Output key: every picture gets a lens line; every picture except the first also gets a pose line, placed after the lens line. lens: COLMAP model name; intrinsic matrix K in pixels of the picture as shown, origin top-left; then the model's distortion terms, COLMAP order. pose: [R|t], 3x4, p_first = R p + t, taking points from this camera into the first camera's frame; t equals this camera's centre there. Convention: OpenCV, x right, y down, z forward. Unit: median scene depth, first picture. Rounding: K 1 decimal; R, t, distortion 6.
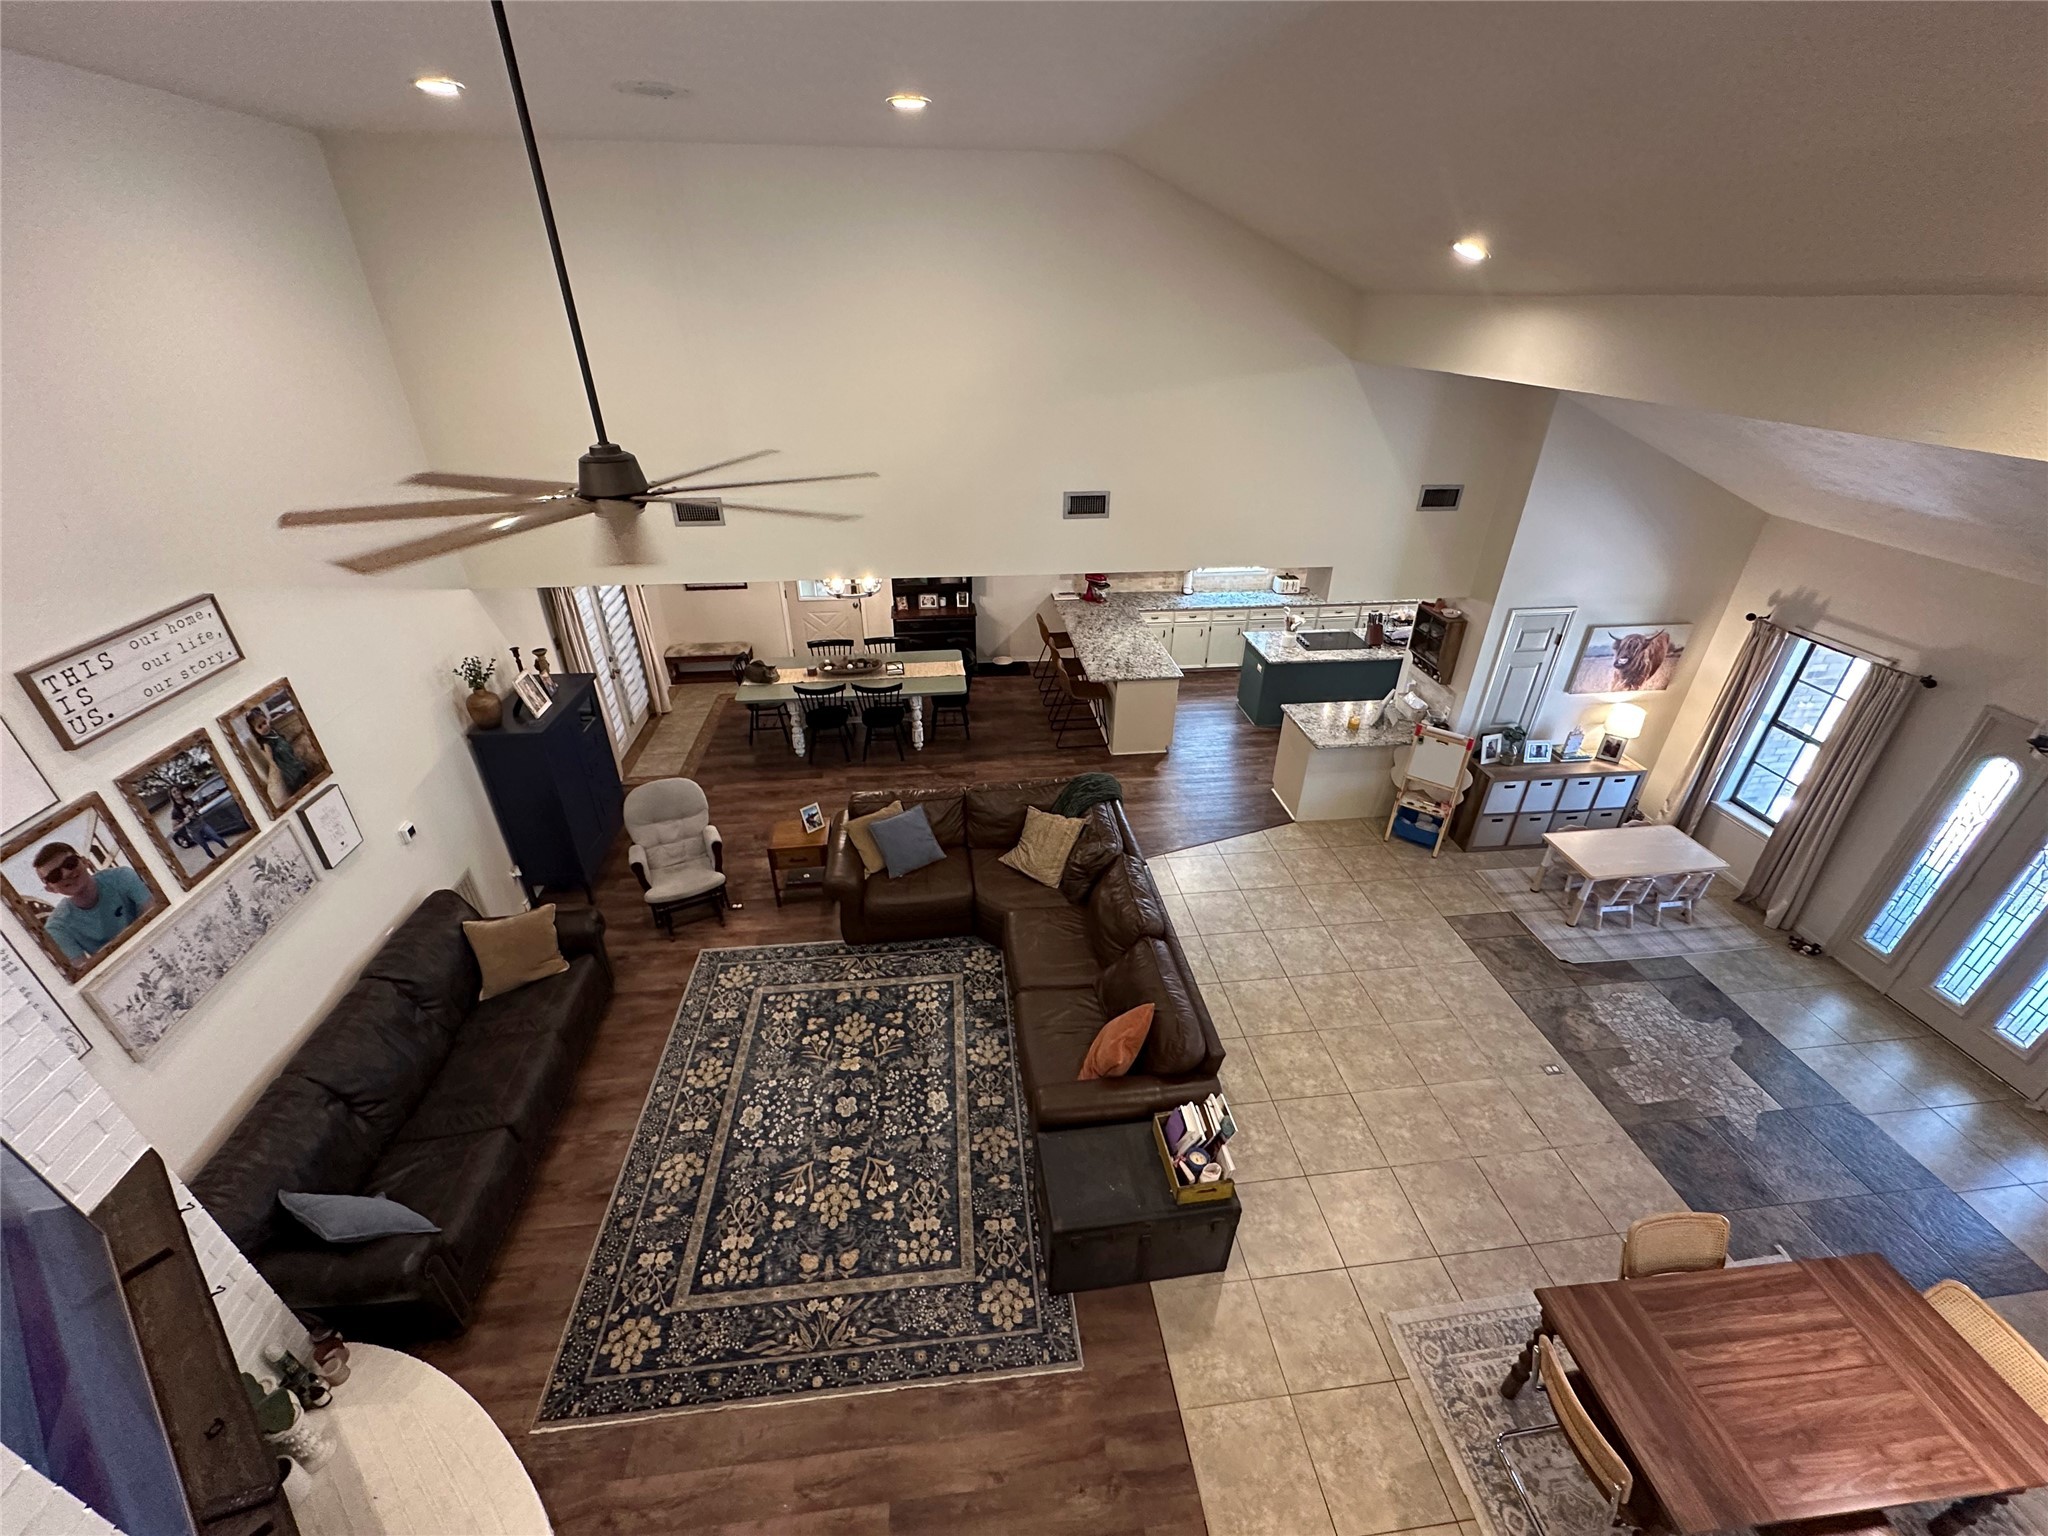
lens RADIAL K [[816.5, 0, 1018.9], [0, 816.5, 771.7], [0, 0, 1]] dist [-0.007102, 0.001835]
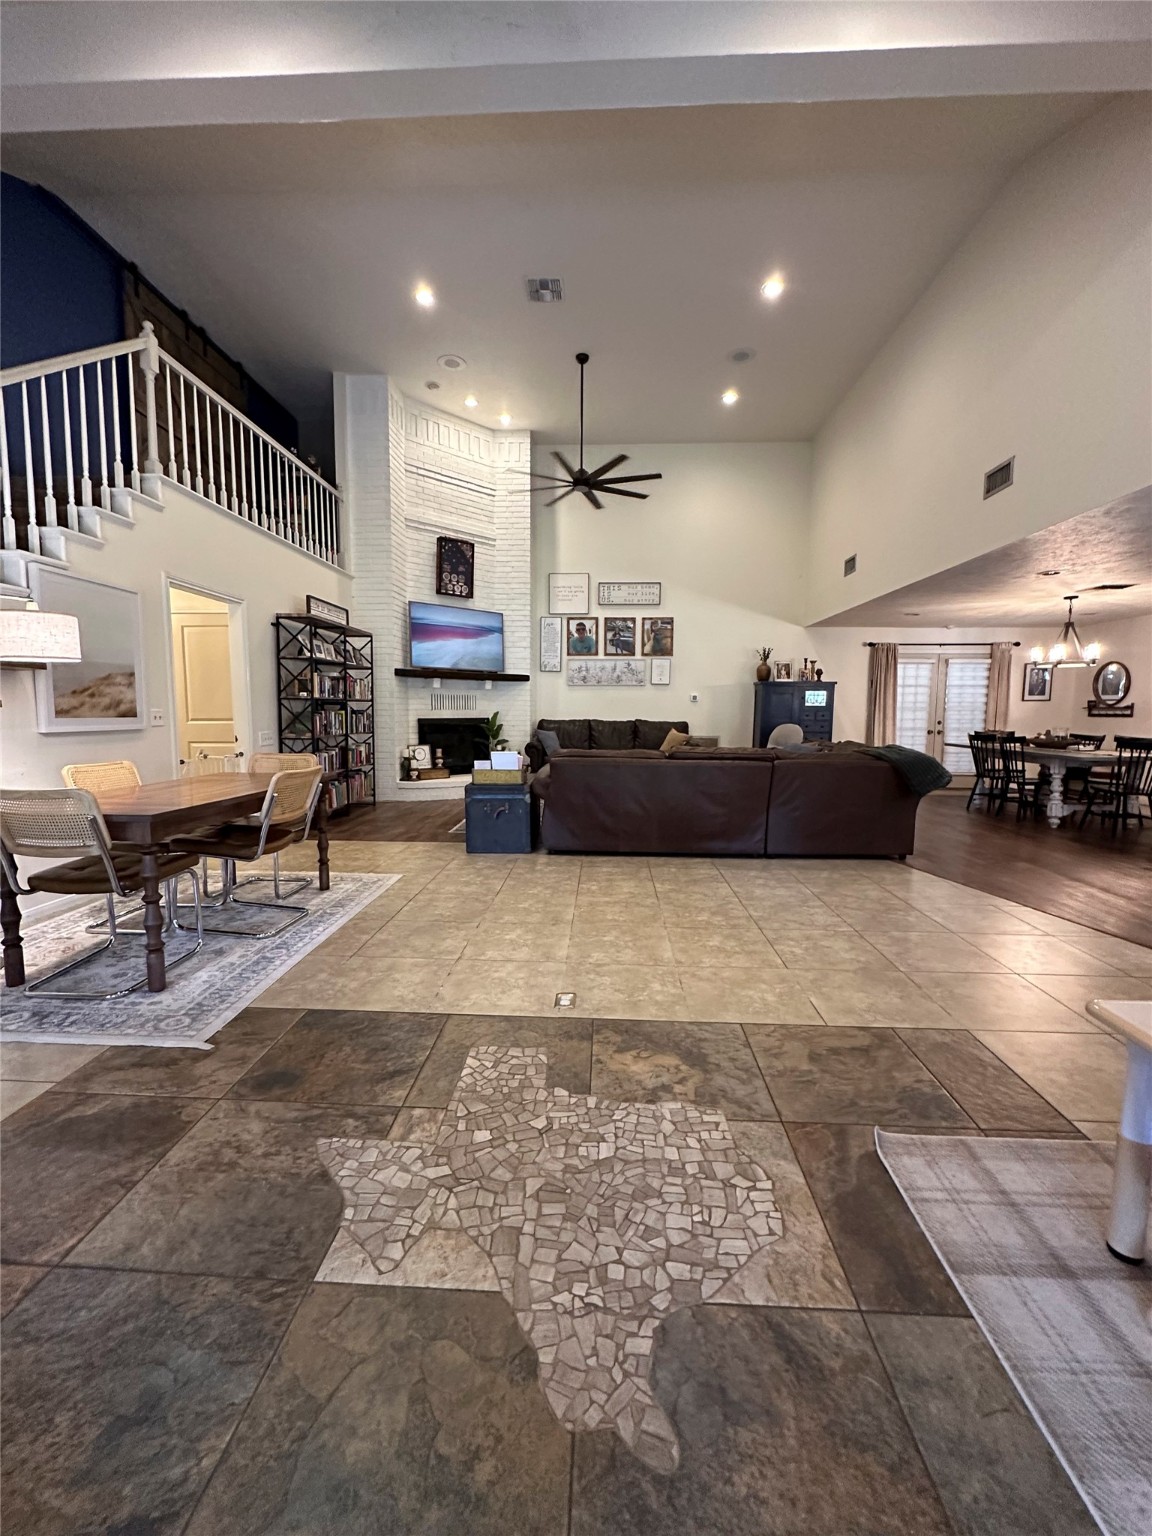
lens RADIAL K [[612.4, 0, 580.5], [0, 612.4, 766.9], [0, 0, 1]] dist [-0.007102, 0.001835]
pose [[-0.152011, 0.087148, -0.984529, 1.552685], [-0.506075, 0.848762, 0.153268, 0.196859], [0.848988, 0.521544, -0.084918, 1.358553]]
